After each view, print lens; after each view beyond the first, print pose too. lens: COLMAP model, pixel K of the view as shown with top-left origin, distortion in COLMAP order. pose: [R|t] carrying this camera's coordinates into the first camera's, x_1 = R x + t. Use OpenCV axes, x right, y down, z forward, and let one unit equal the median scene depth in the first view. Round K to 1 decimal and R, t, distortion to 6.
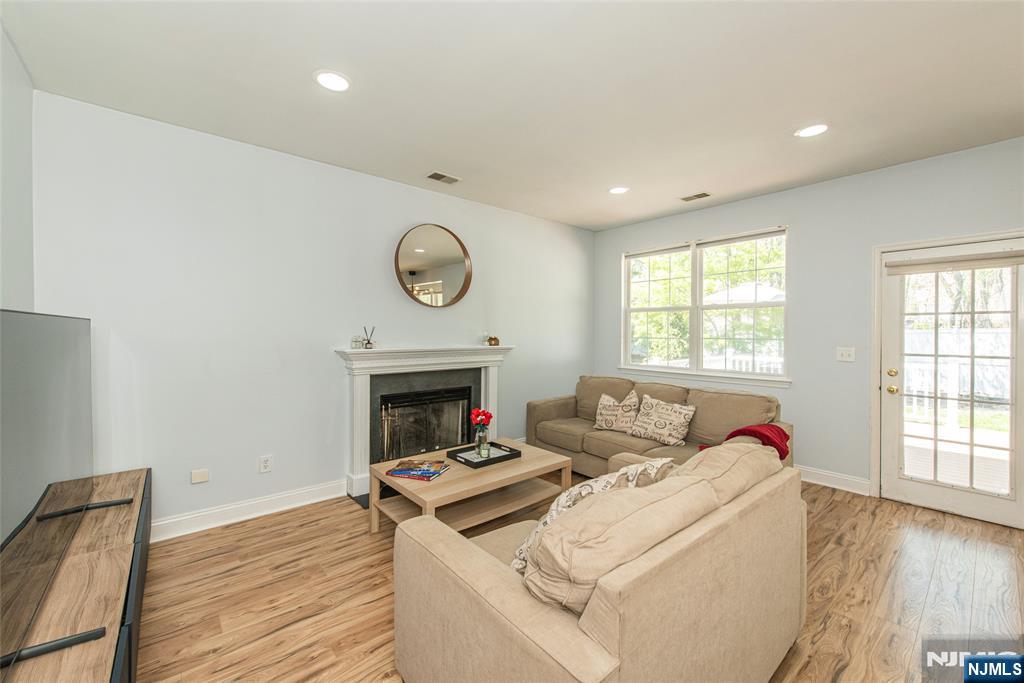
lens RADIAL K [[406.4, 0, 508.7], [0, 406.4, 334.4], [0, 0, 1]] dist [-0.001110, -0.000062]
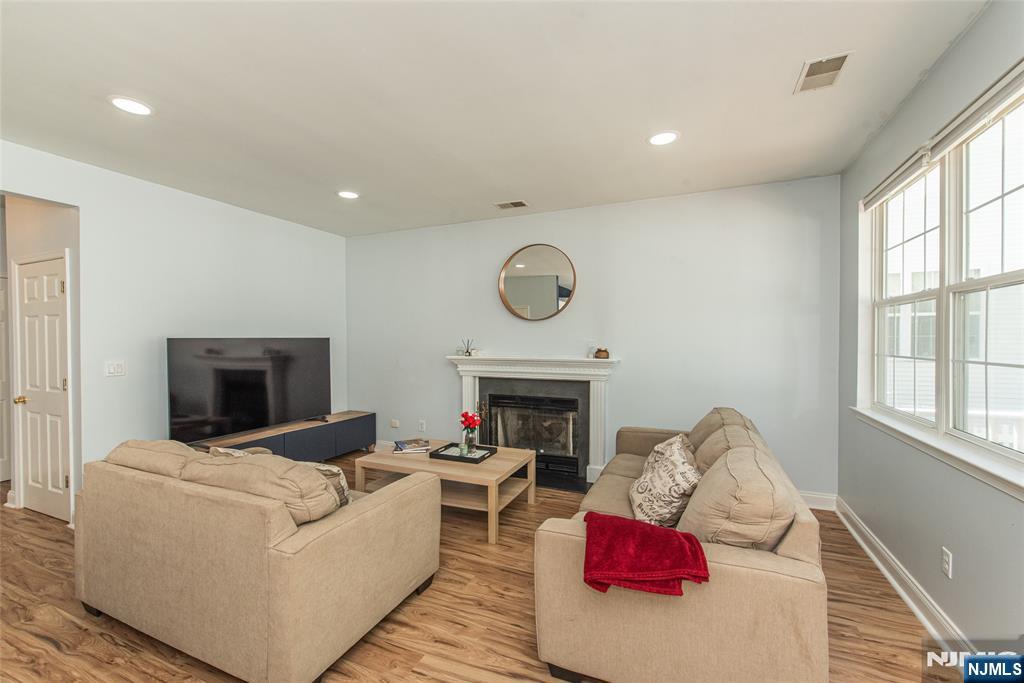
lens RADIAL K [[406.4, 0, 514.2], [0, 406.4, 343.9], [0, 0, 1]] dist [-0.001110, -0.000062]
pose [[0.454713, 0.008791, -0.890595, 0.753360], [-0.000356, 0.999953, 0.009688, -0.015018], [0.890638, -0.004088, 0.454694, 0.450526]]
